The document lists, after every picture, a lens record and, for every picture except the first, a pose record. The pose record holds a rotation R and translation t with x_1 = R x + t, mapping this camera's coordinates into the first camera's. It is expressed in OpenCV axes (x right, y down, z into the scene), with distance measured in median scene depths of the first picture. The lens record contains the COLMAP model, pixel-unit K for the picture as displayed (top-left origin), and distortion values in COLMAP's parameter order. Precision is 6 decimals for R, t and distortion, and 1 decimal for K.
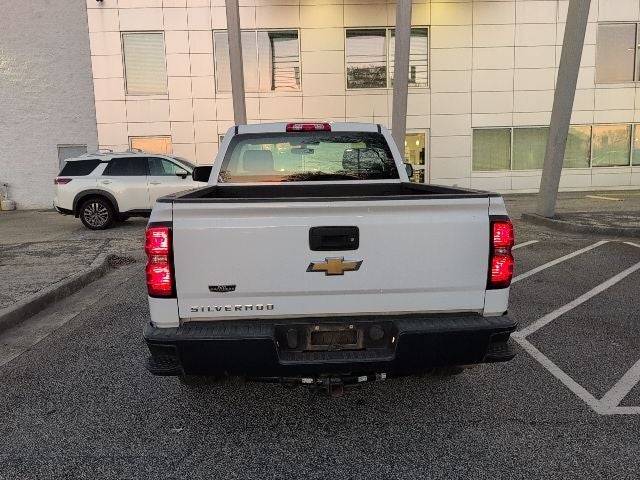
lens RADIAL K [[536.4, 0, 318.2], [0, 536.4, 249.5], [0, 0, 1]] dist [0.055624, -0.007918]
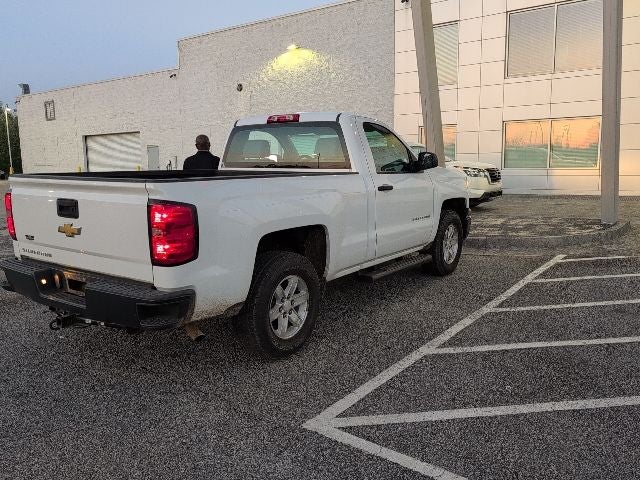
lens RADIAL K [[536.4, 0, 318.2], [0, 536.4, 249.5], [0, 0, 1]] dist [0.055624, -0.007918]
pose [[0.752658, 0.118178, -0.647719, 0.782715], [-0.104575, 0.992729, 0.059609, -0.036956], [0.650054, 0.022870, 0.759544, 0.227161]]
